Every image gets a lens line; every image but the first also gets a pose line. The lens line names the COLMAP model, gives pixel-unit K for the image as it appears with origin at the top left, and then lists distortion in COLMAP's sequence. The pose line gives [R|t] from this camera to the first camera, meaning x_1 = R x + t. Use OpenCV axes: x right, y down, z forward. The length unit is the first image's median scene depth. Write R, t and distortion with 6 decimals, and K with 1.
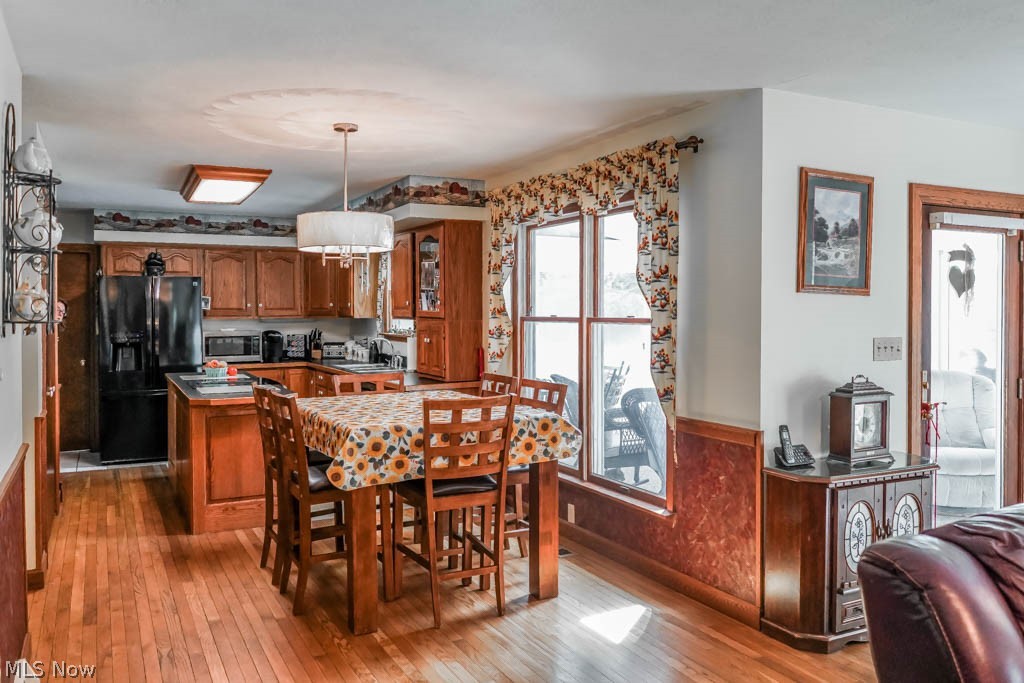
lens RADIAL K [[806.2, 0, 507.2], [0, 806.2, 335.4], [0, 0, 1]] dist [0.004996, -0.002903]
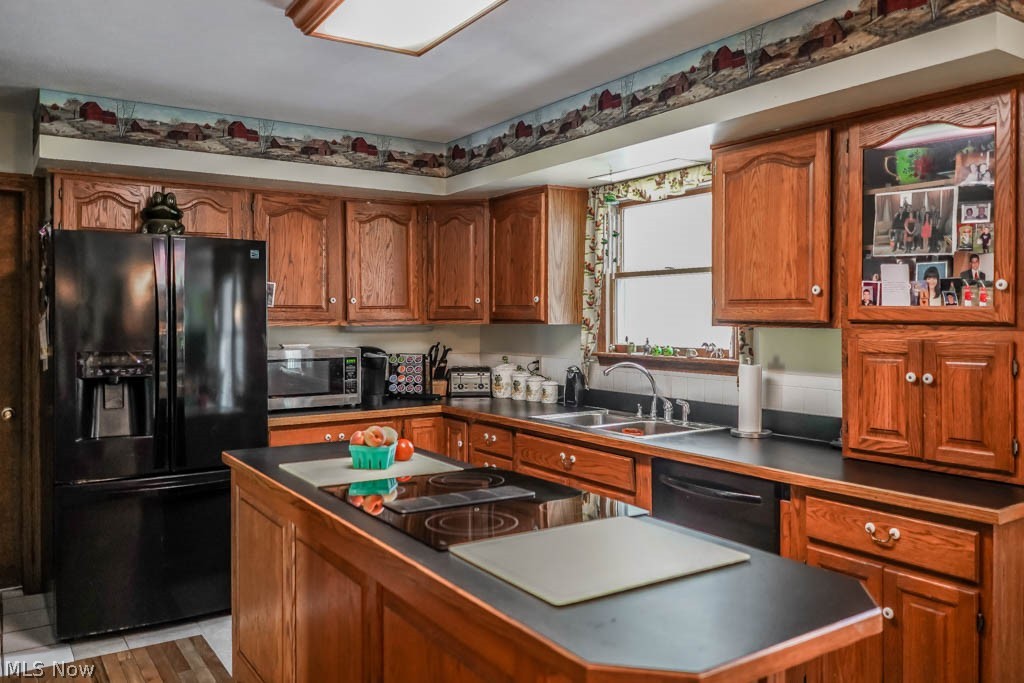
lens RADIAL K [[806.2, 0, 518.0], [0, 806.2, 341.1], [0, 0, 1]] dist [0.004996, -0.002903]
pose [[0.993479, -0.000308, 0.114018, -0.264628], [0.000330, 1.000000, -0.000174, -0.010234], [-0.114018, 0.000211, 0.993479, 0.460128]]
